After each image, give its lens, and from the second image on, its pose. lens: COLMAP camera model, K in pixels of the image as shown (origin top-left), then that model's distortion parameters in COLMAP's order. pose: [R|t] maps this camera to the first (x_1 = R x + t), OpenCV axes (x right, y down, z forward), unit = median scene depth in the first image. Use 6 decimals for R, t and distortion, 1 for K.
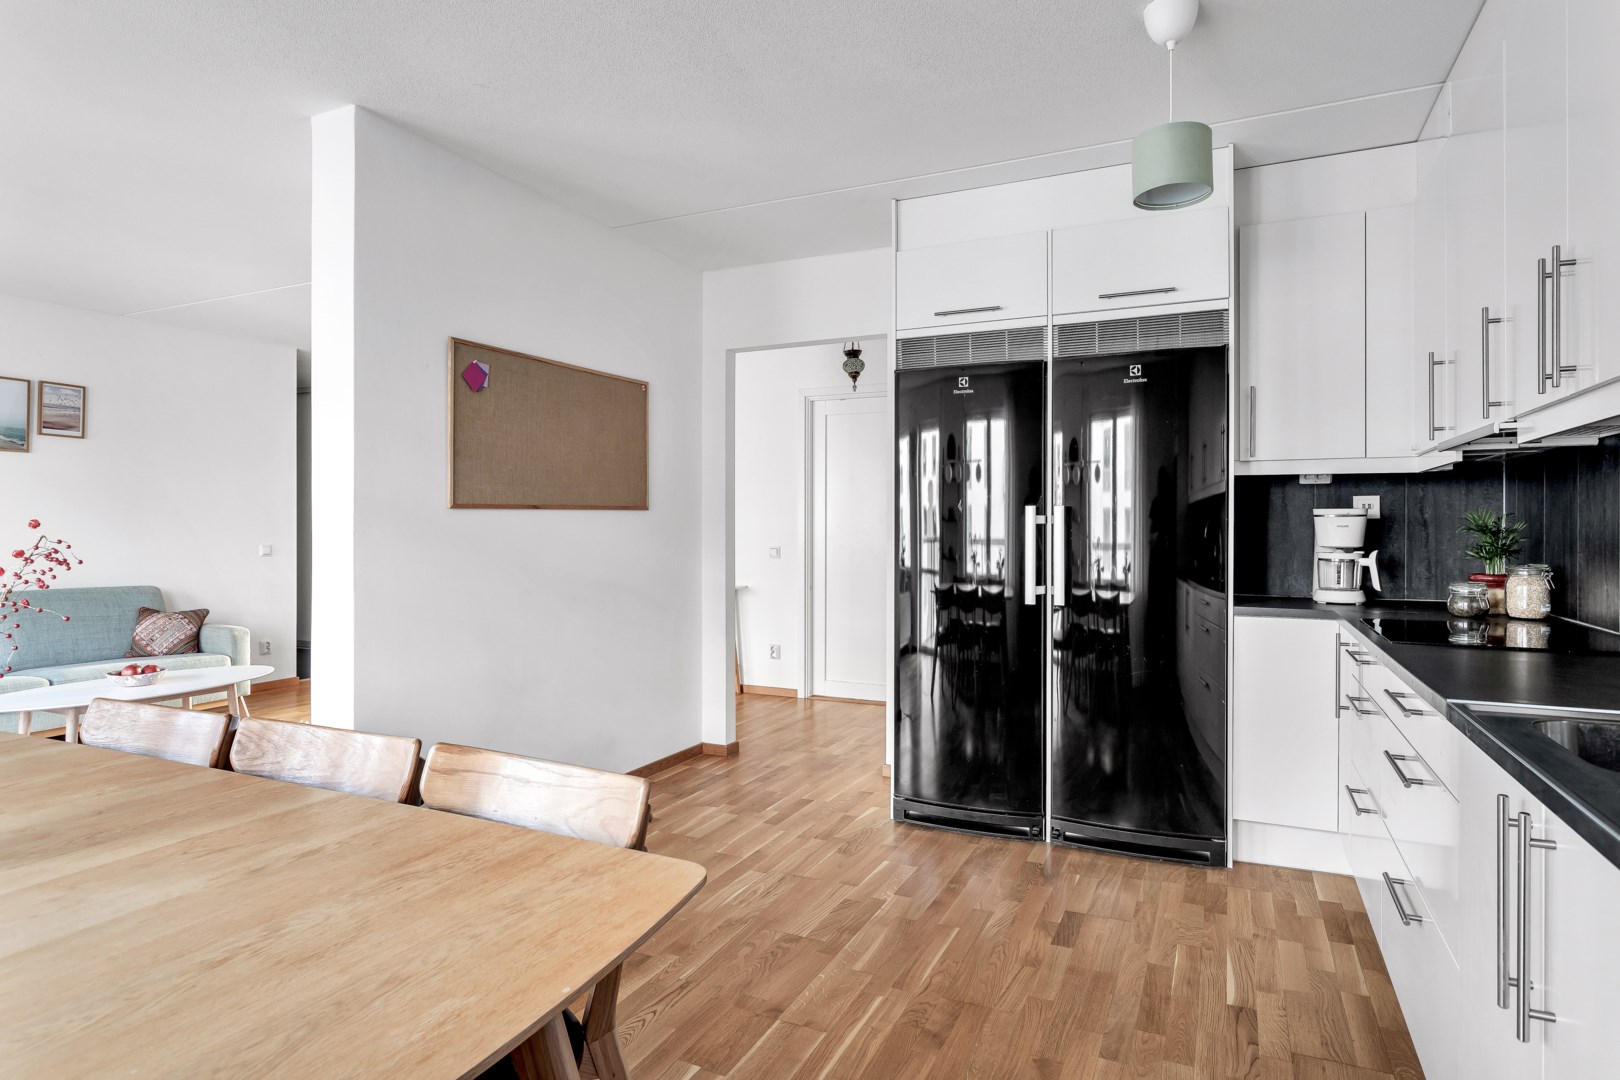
lens RADIAL K [[893.2, 0, 809.2], [0, 893.2, 528.4], [0, 0, 1]] dist [-0.002246, -0.000728]
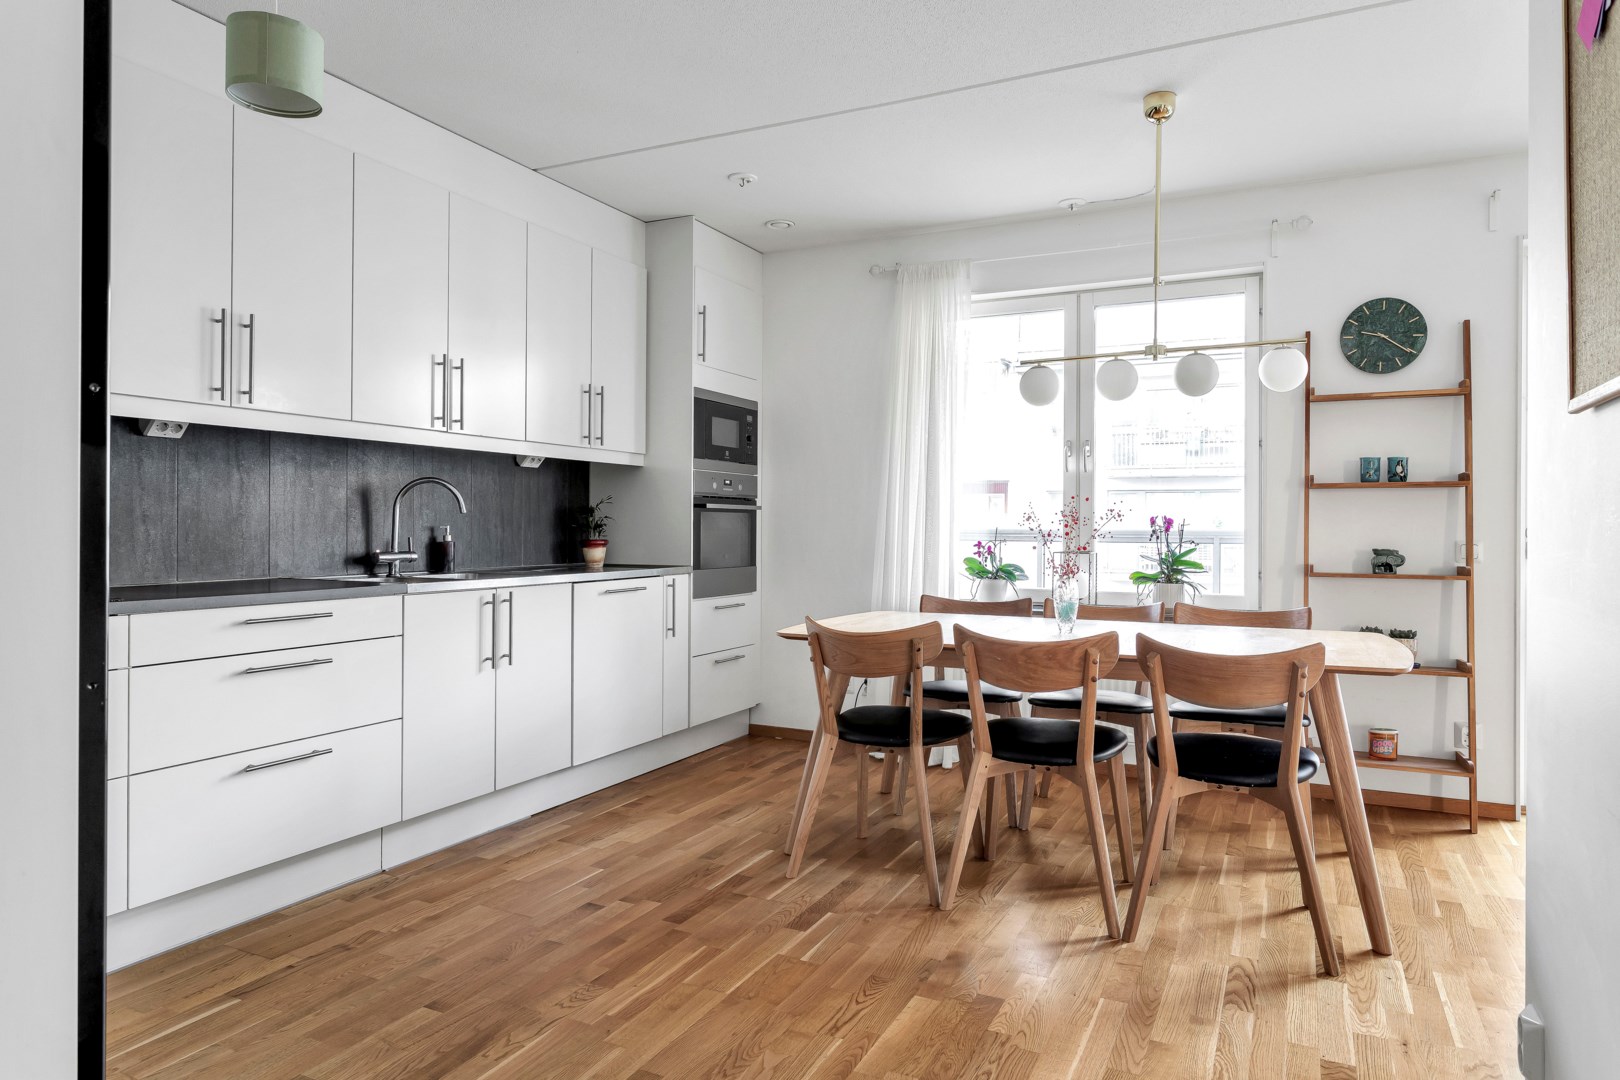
lens RADIAL K [[977.0, 0, 802.7], [0, 977.0, 524.7], [0, 0, 1]] dist [0.000459, 0.000729]
pose [[-0.999614, -0.009573, 0.026086, -0.064531], [-0.009639, 0.999951, -0.002422, 0.017710], [-0.026062, -0.002672, -0.999657, 0.957161]]
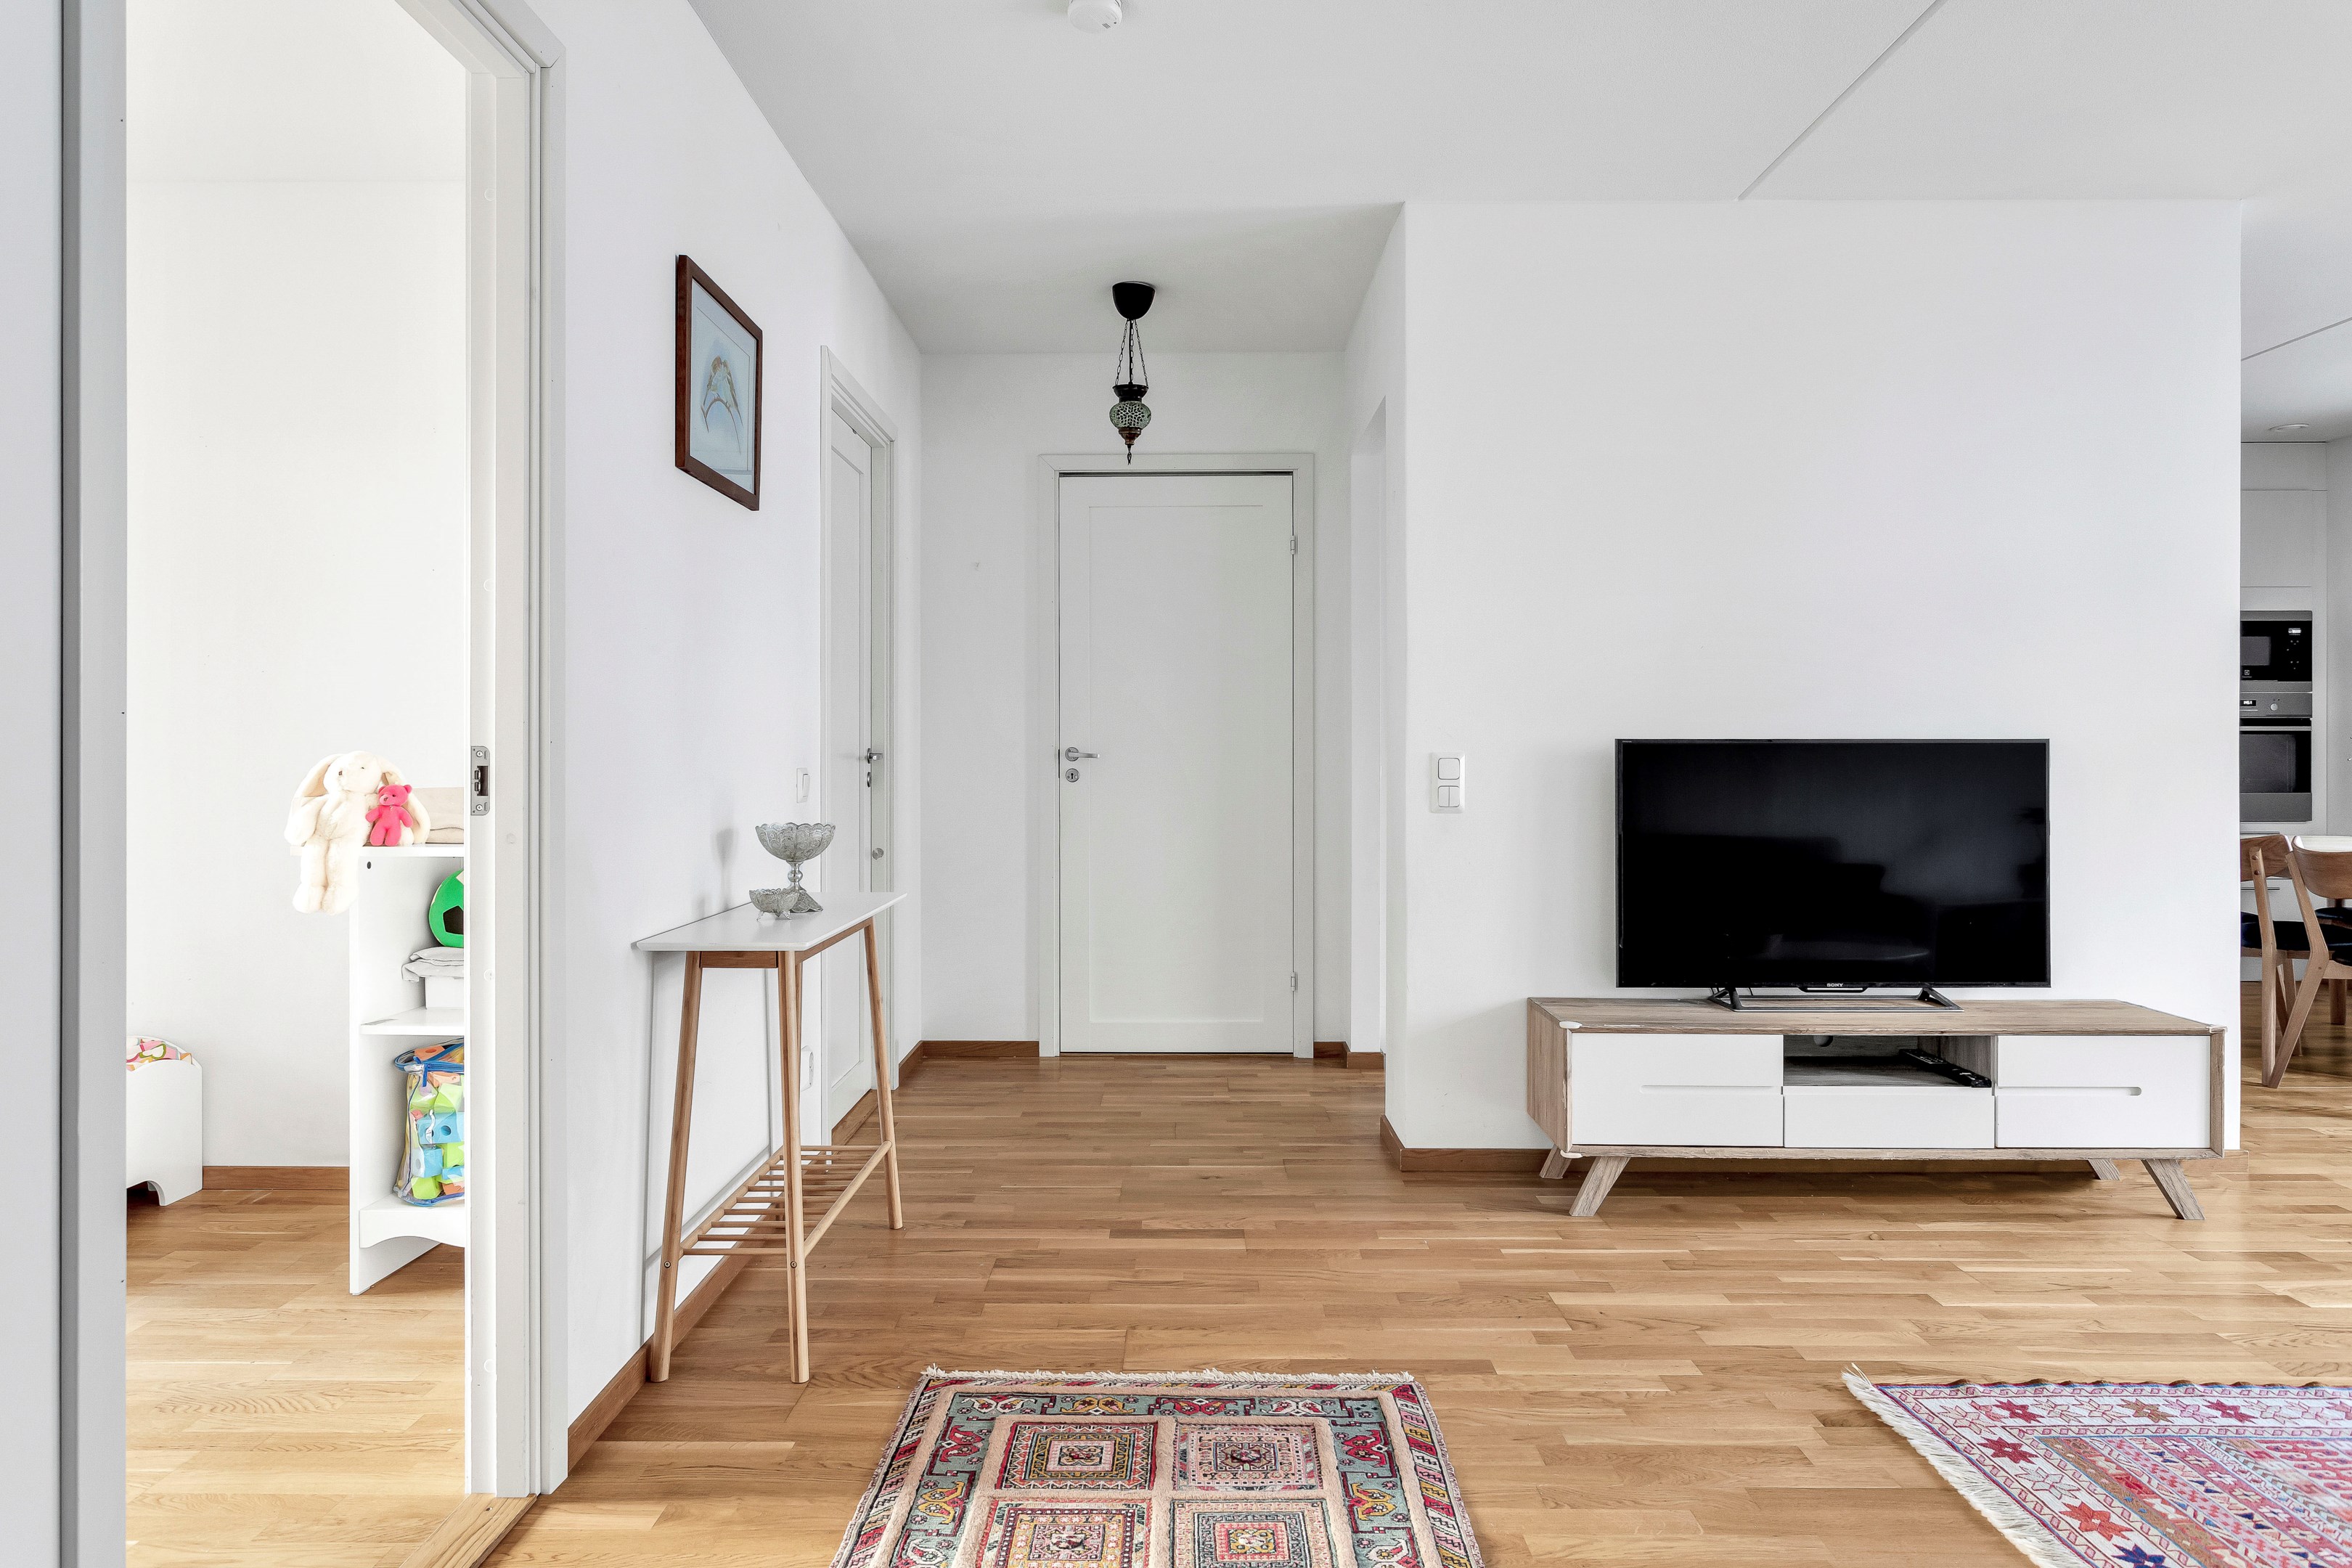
lens RADIAL K [[1465.9, 0, 1178.6], [0, 1465.9, 747.8], [0, 0, 1]] dist [-0.001659, -0.000763]
pose [[-0.412897, 0.000633, 0.910778, -0.849820], [-0.001270, 0.999998, -0.001271, 0.019040], [-0.910777, -0.001682, -0.412895, 1.504306]]
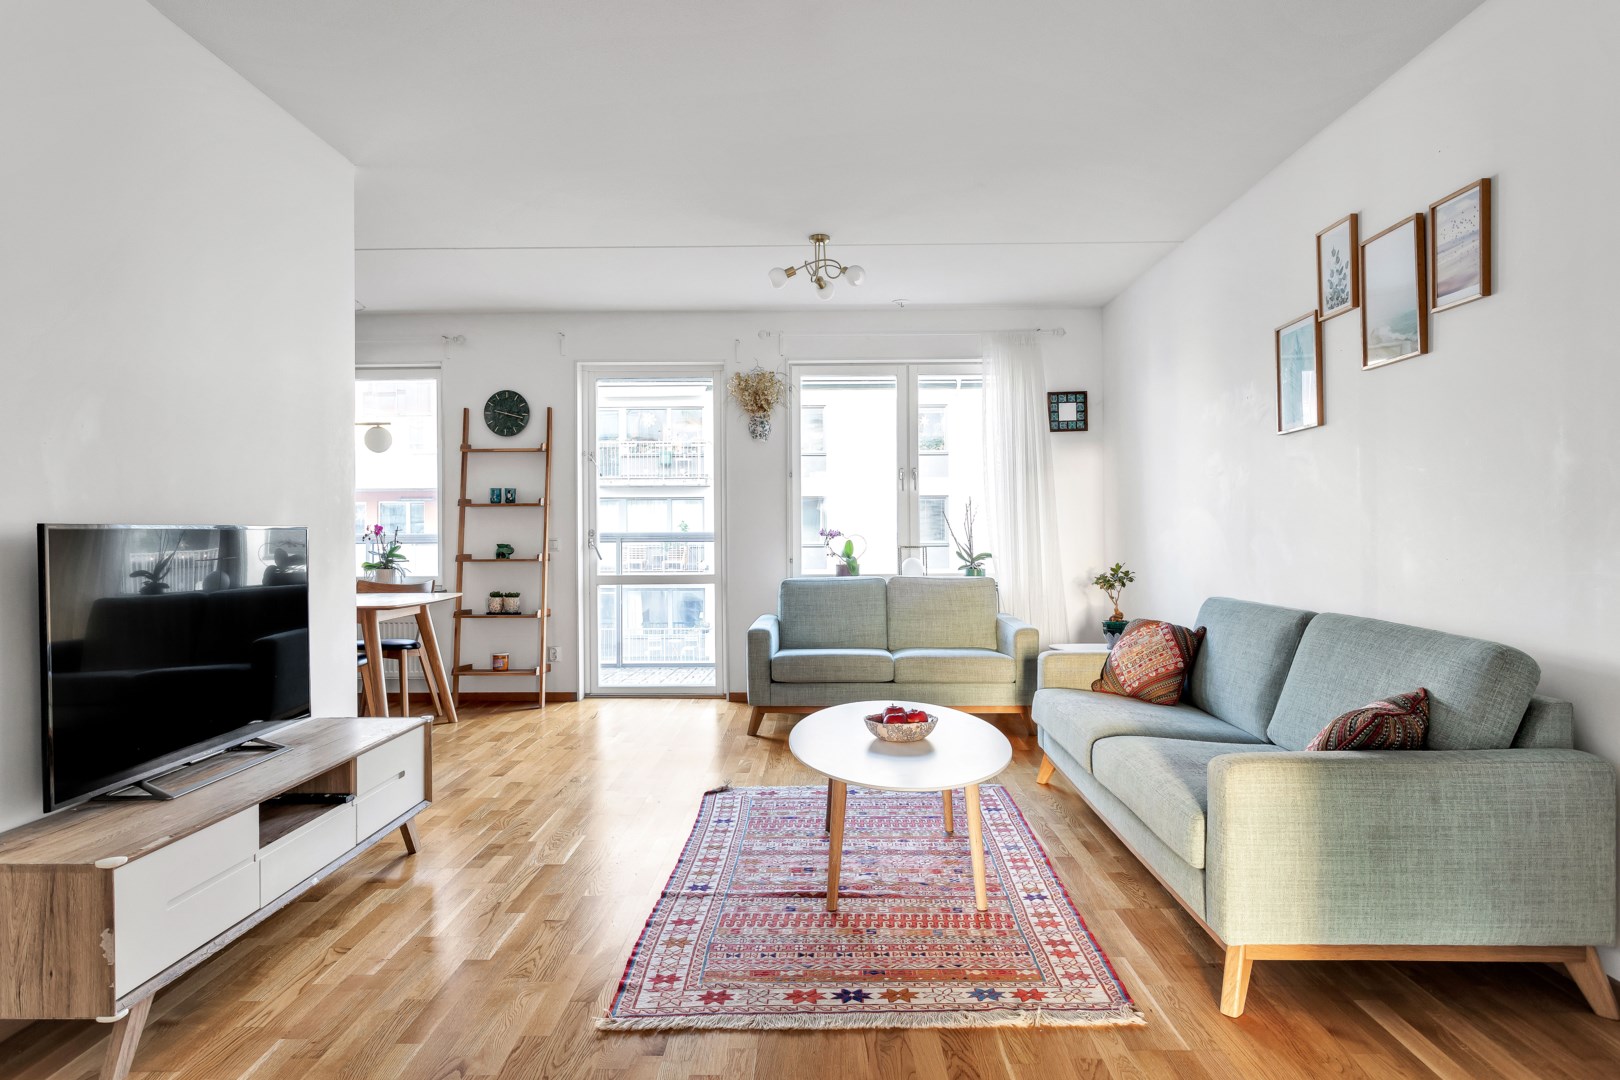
lens RADIAL K [[977.0, 0, 802.7], [0, 977.0, 524.7], [0, 0, 1]] dist [0.000459, 0.000729]
pose [[-0.914347, -0.000166, -0.404932, -0.361272], [0.003542, 0.999958, -0.008409, 0.017824], [0.404916, -0.009123, -0.914308, 1.521707]]
